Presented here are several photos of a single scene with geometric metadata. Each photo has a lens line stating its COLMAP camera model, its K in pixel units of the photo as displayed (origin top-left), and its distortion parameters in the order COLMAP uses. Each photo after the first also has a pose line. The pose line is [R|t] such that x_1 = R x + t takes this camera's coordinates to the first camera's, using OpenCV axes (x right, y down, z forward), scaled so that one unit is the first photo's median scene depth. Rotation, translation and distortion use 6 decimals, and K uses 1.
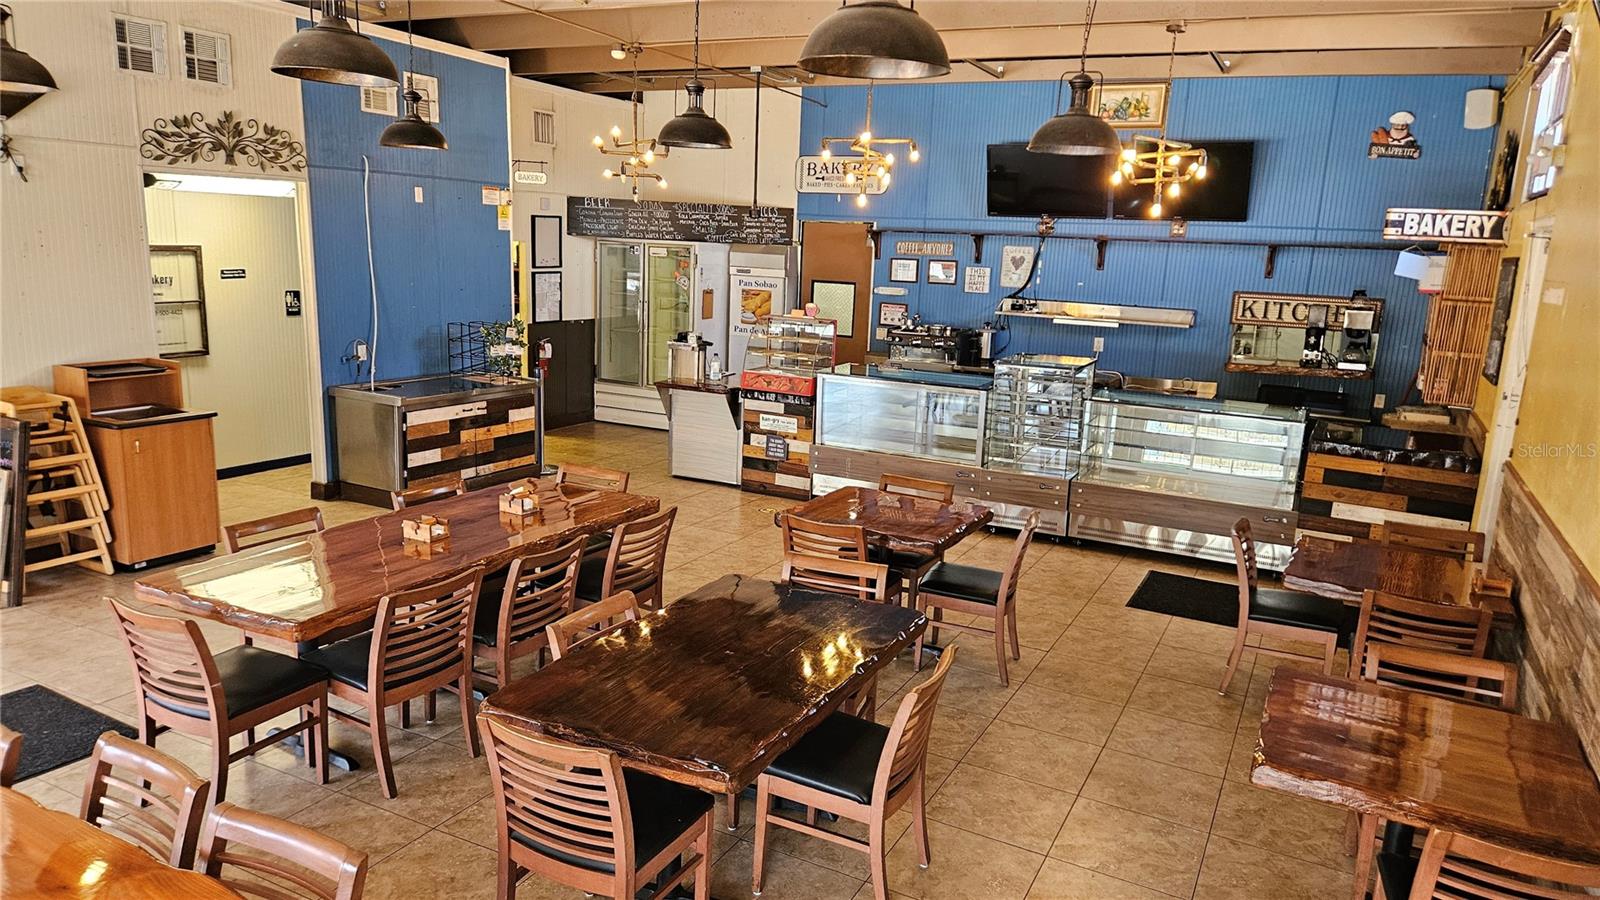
lens RADIAL K [[1073.6, 0, 791.1], [0, 1073.6, 460.3], [0, 0, 1]] dist [0.040354, -0.005610]
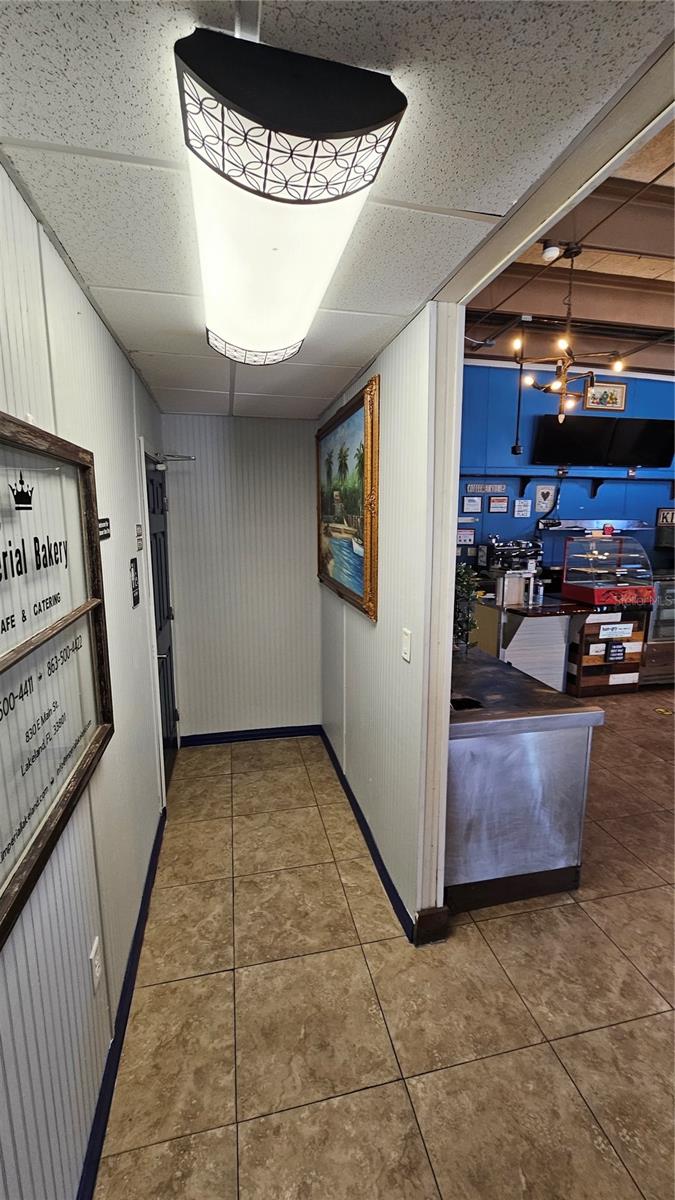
lens RADIAL K [[493.9, 0, 335.6], [0, 493.9, 596.6], [0, 0, 1]] dist [-0.002273, 0.002345]
pose [[0.760864, -0.144322, 0.632658, -0.554797], [0.163894, 0.986085, 0.027840, -0.131668], [-0.627873, 0.082507, 0.773930, 0.776846]]
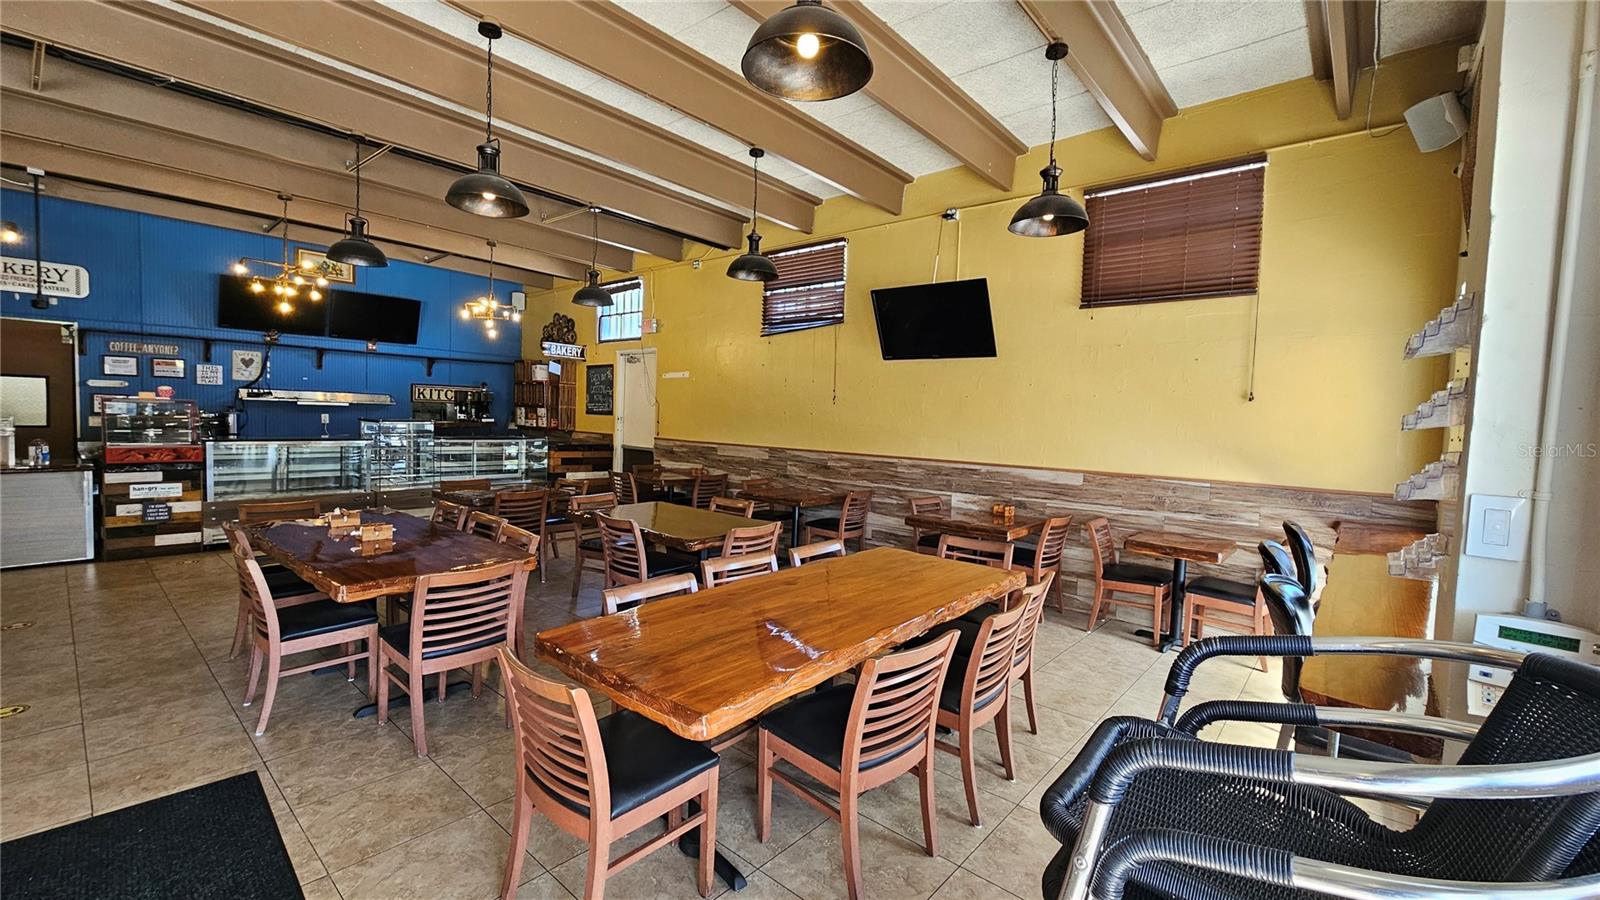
lens RADIAL K [[658.5, 0, 796.5], [0, 658.5, 445.9], [0, 0, 1]] dist [-0.002273, 0.002345]
pose [[0.234179, -0.081182, 0.968798, -0.520154], [0.176460, 0.983504, 0.039761, 0.010981], [-0.956045, 0.161643, 0.244642, 0.175232]]
